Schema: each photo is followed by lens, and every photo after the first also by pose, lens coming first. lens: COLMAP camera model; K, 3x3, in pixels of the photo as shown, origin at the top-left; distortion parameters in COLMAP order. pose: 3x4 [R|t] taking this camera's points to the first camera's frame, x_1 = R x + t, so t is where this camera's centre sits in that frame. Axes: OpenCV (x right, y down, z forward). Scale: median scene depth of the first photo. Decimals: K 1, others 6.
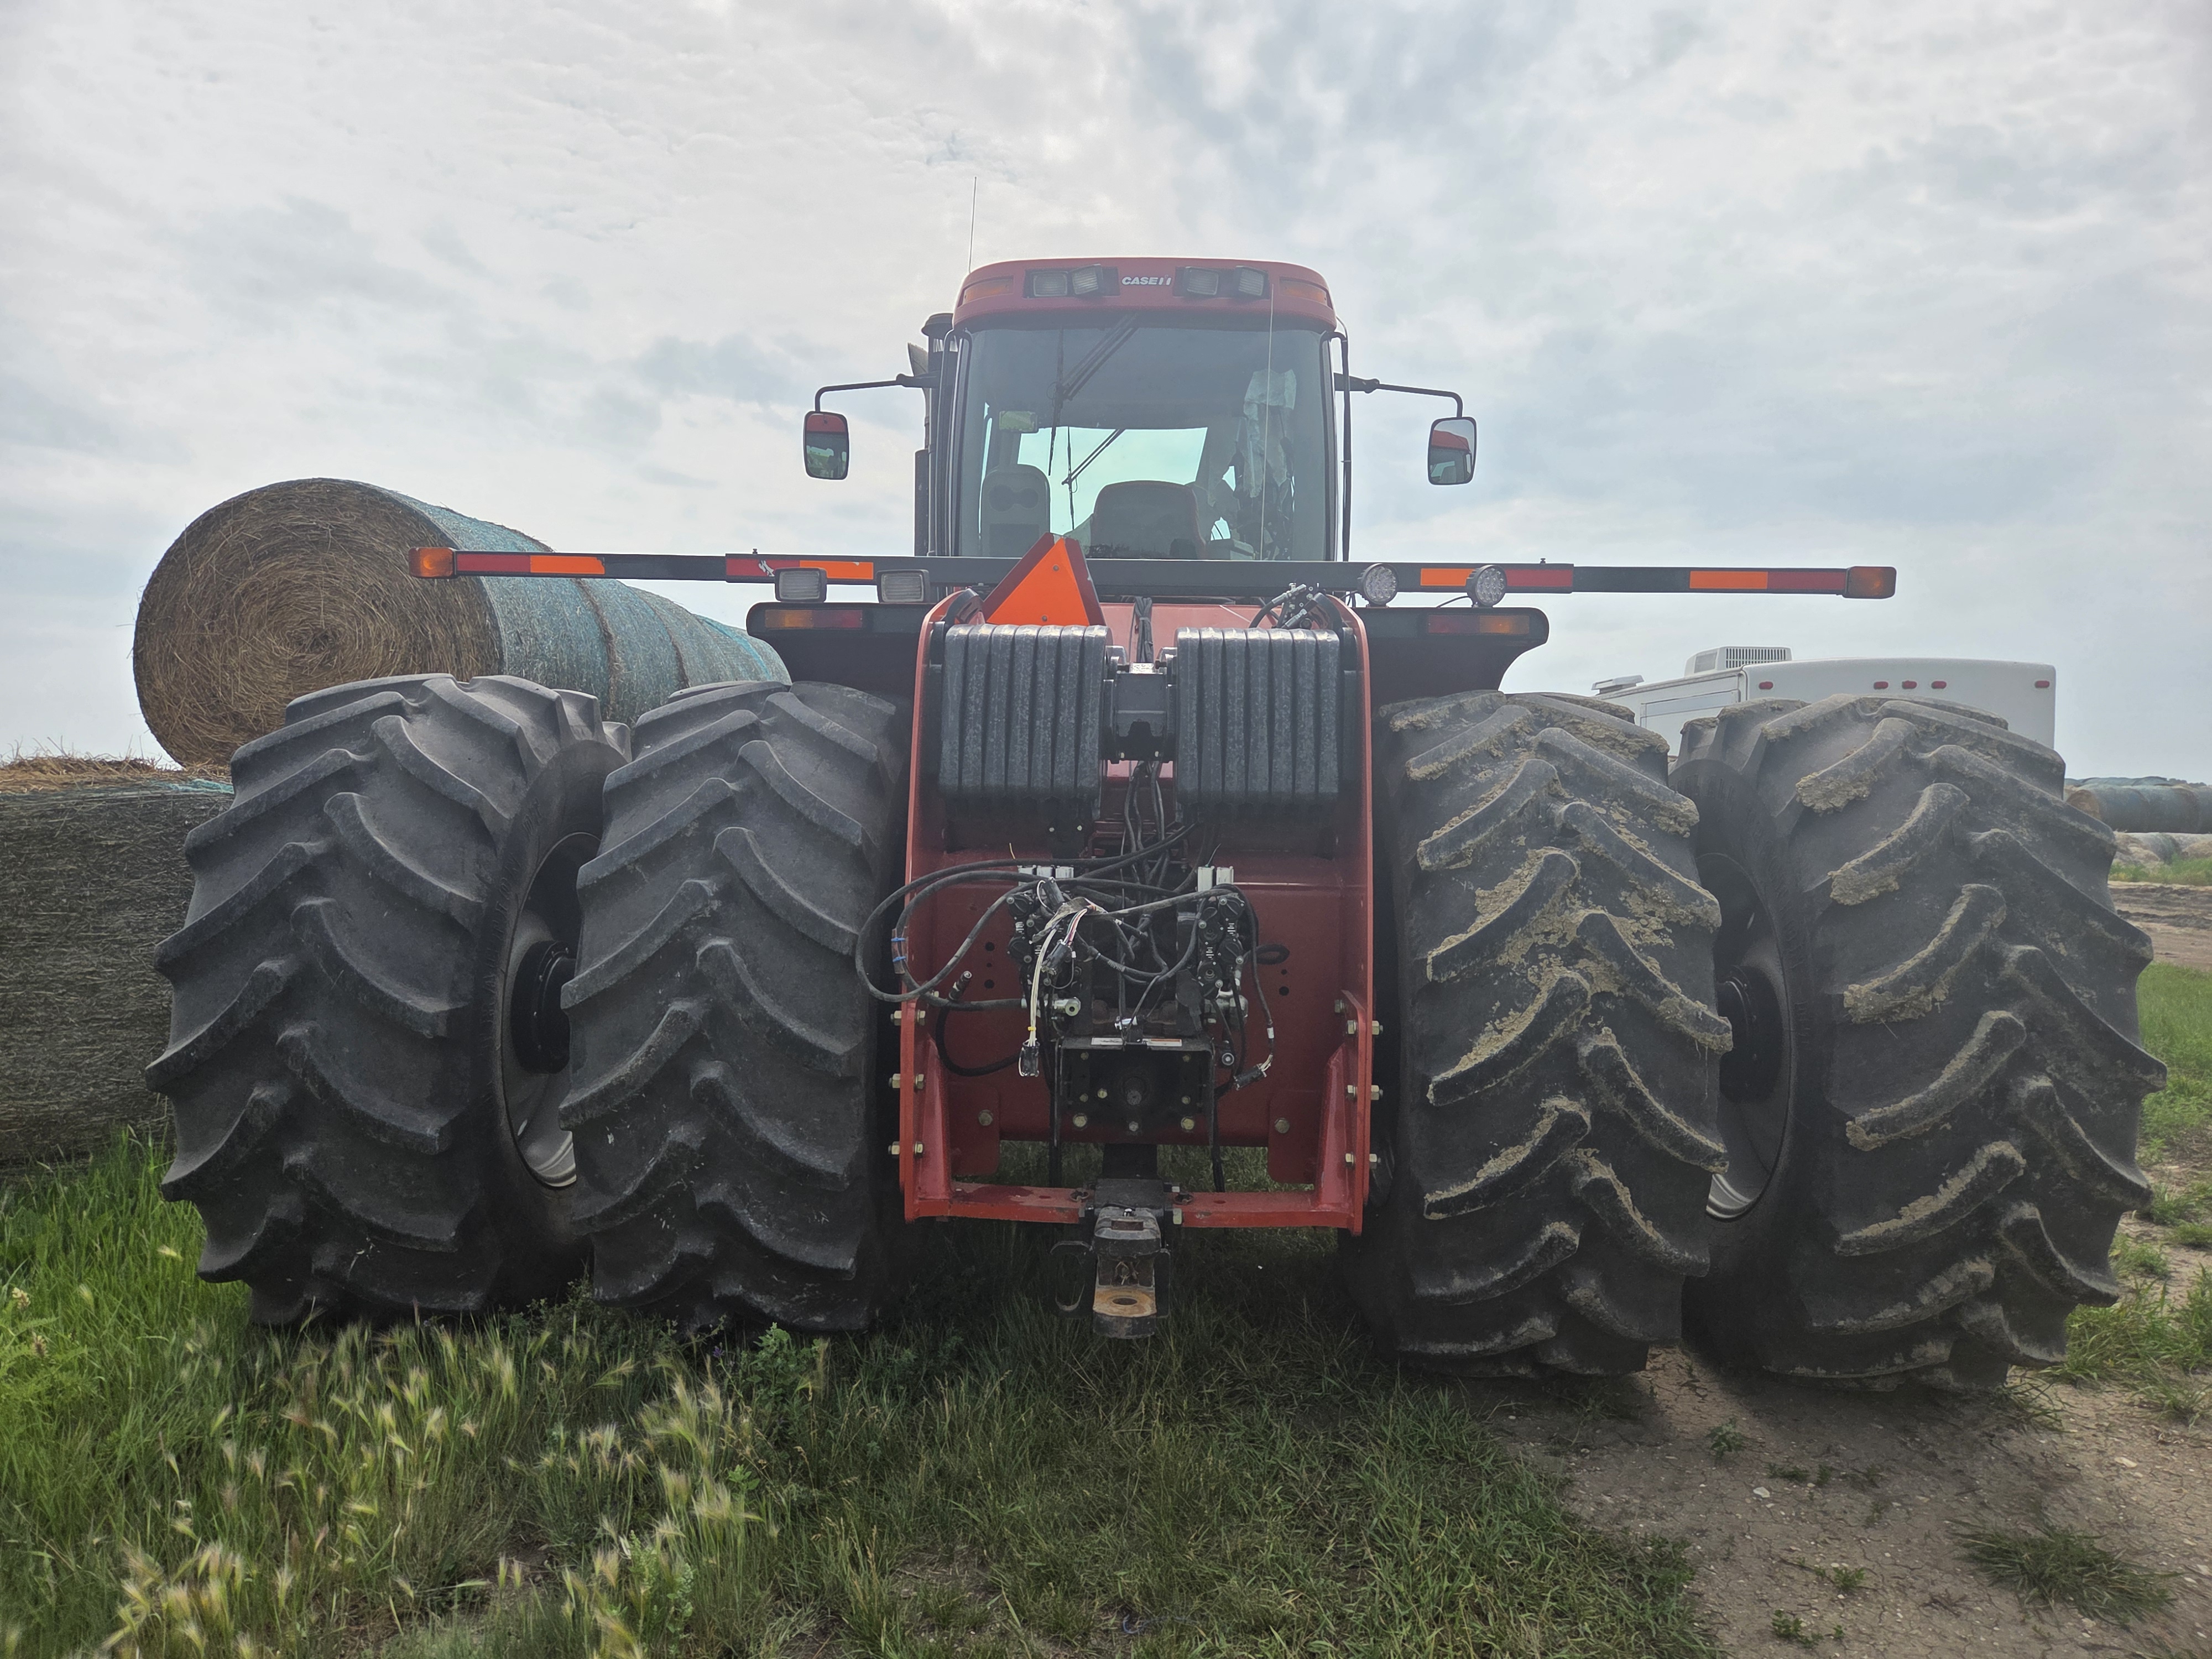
lens RADIAL K [[1353.1, 0, 1106.0], [0, 1353.1, 829.5], [0, 0, 1]] dist [0.074161, -0.068184]
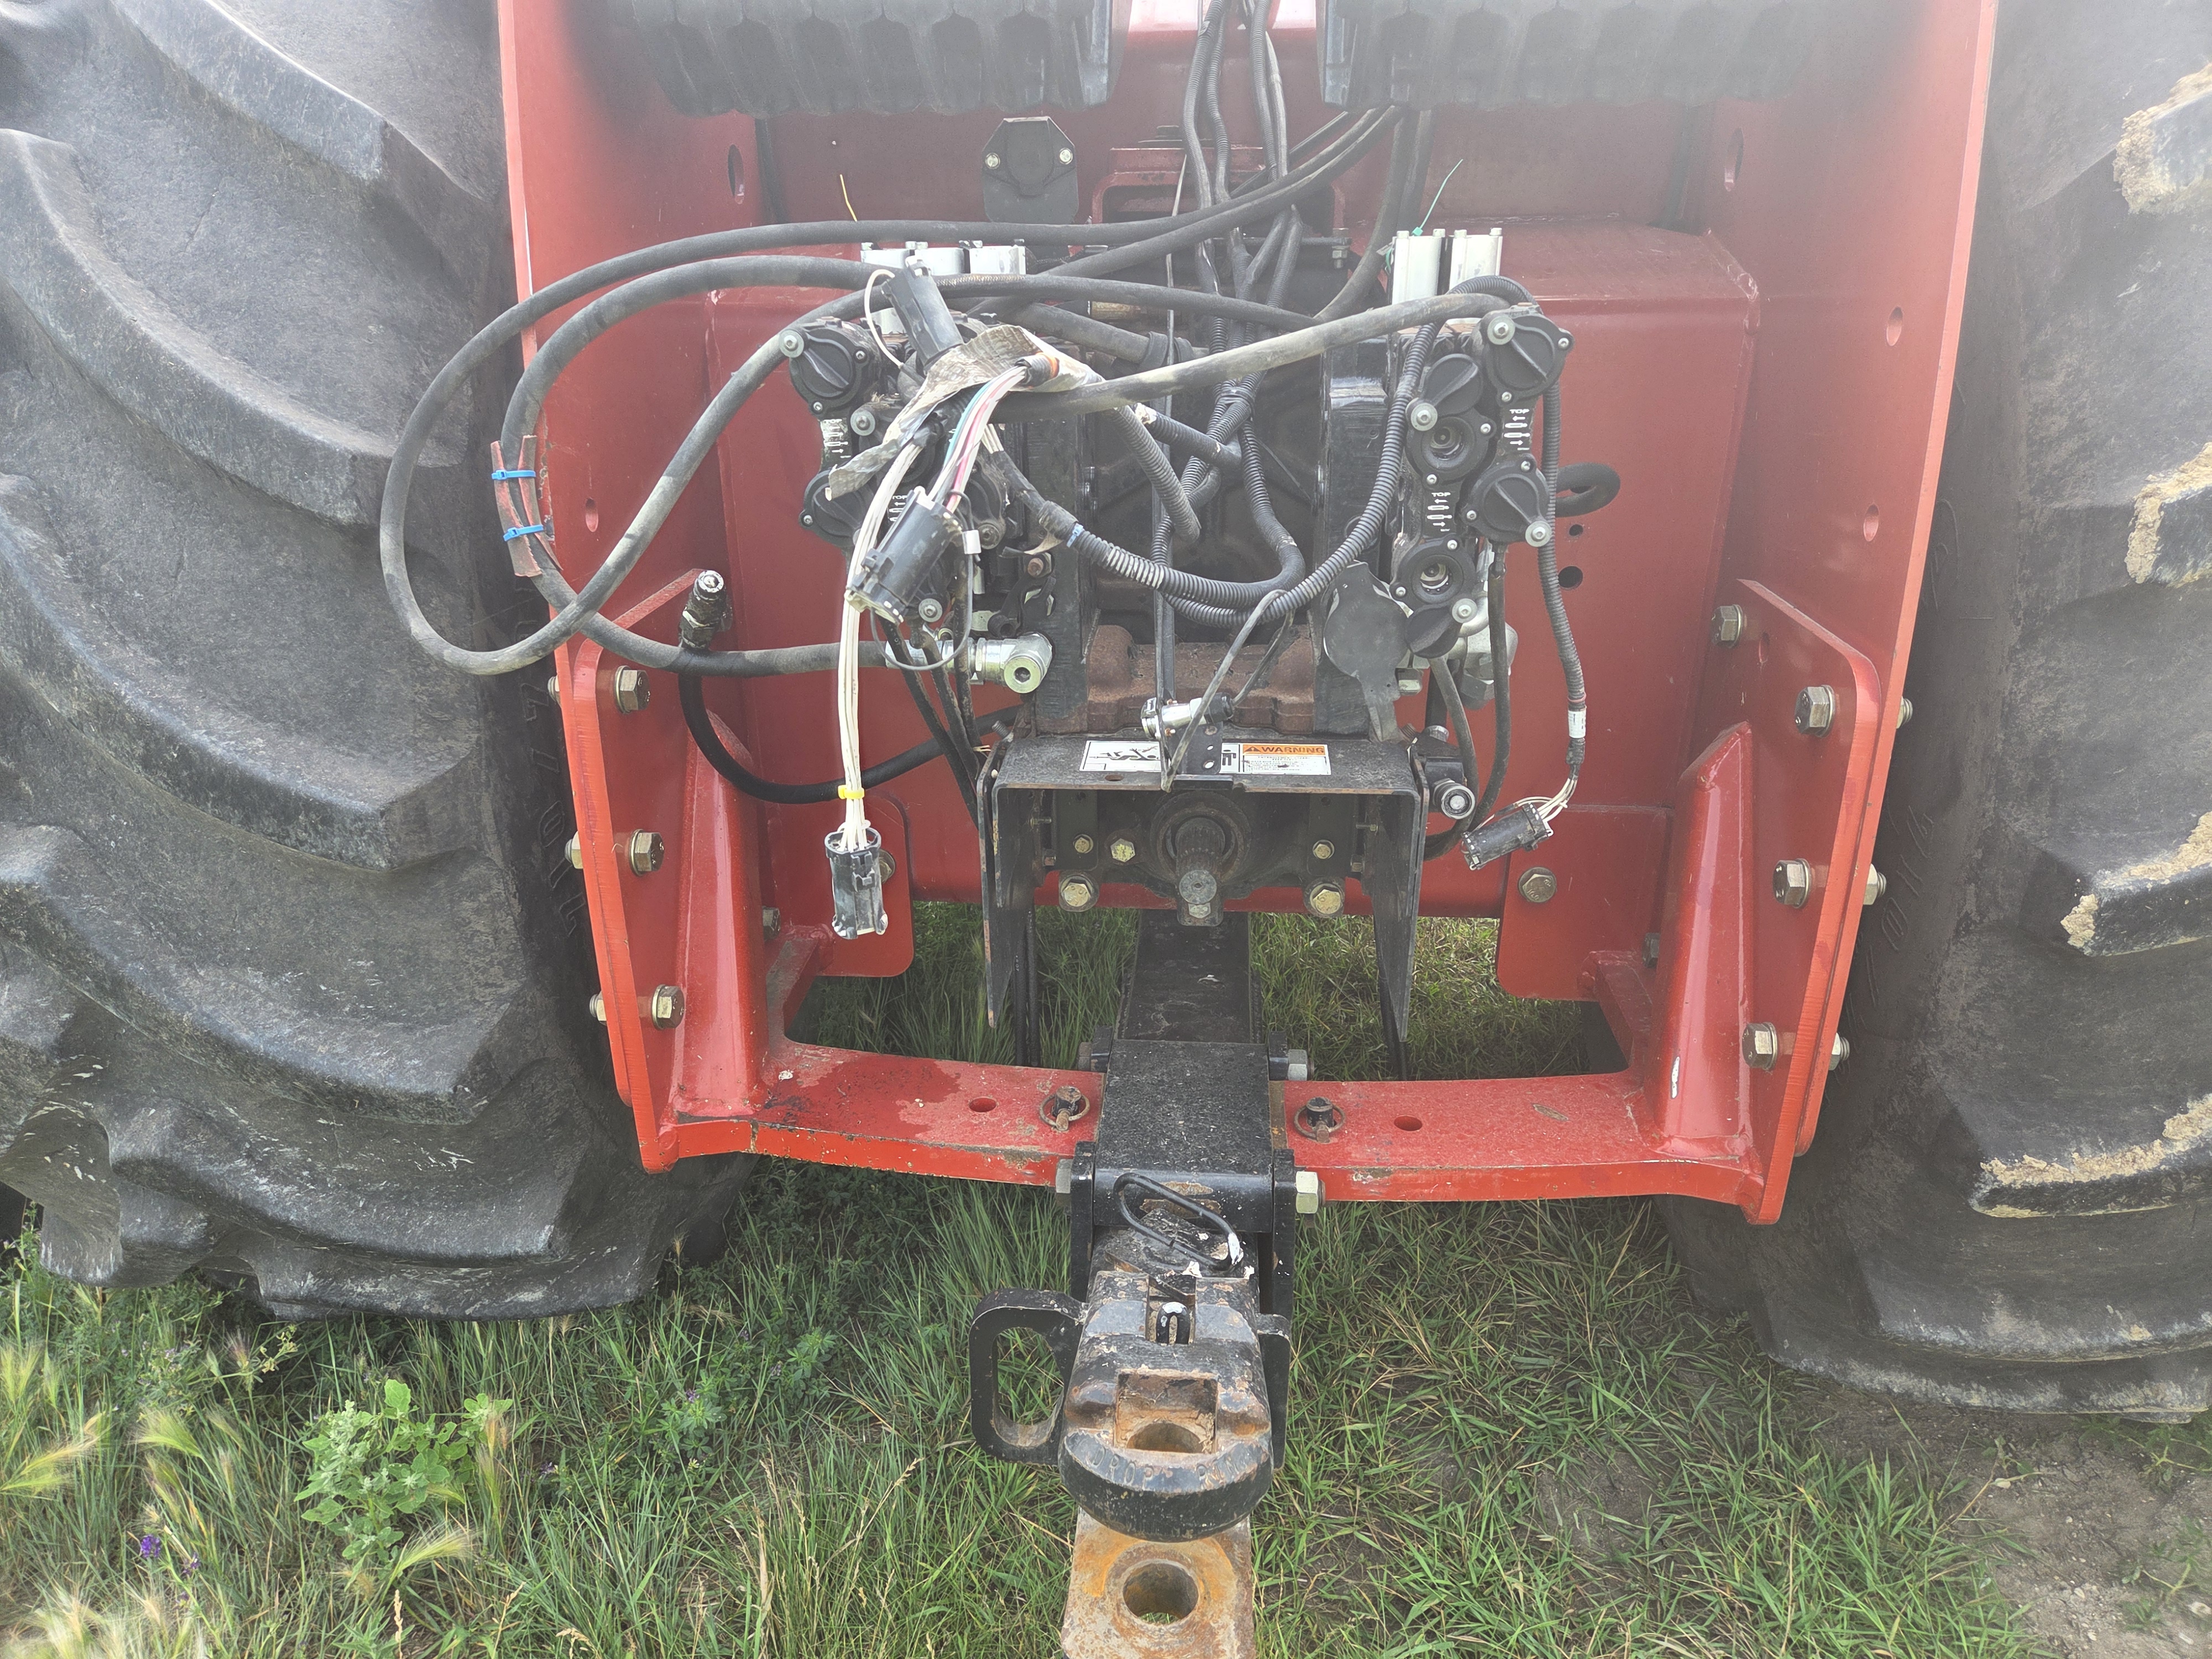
lens RADIAL K [[1353.1, 0, 1106.0], [0, 1353.1, 829.5], [0, 0, 1]] dist [0.074161, -0.068184]
pose [[0.997981, -0.000063, -0.063511, 0.019420], [0.022961, 0.932715, 0.359883, 0.043568], [0.059216, -0.360614, 0.930833, 0.656414]]
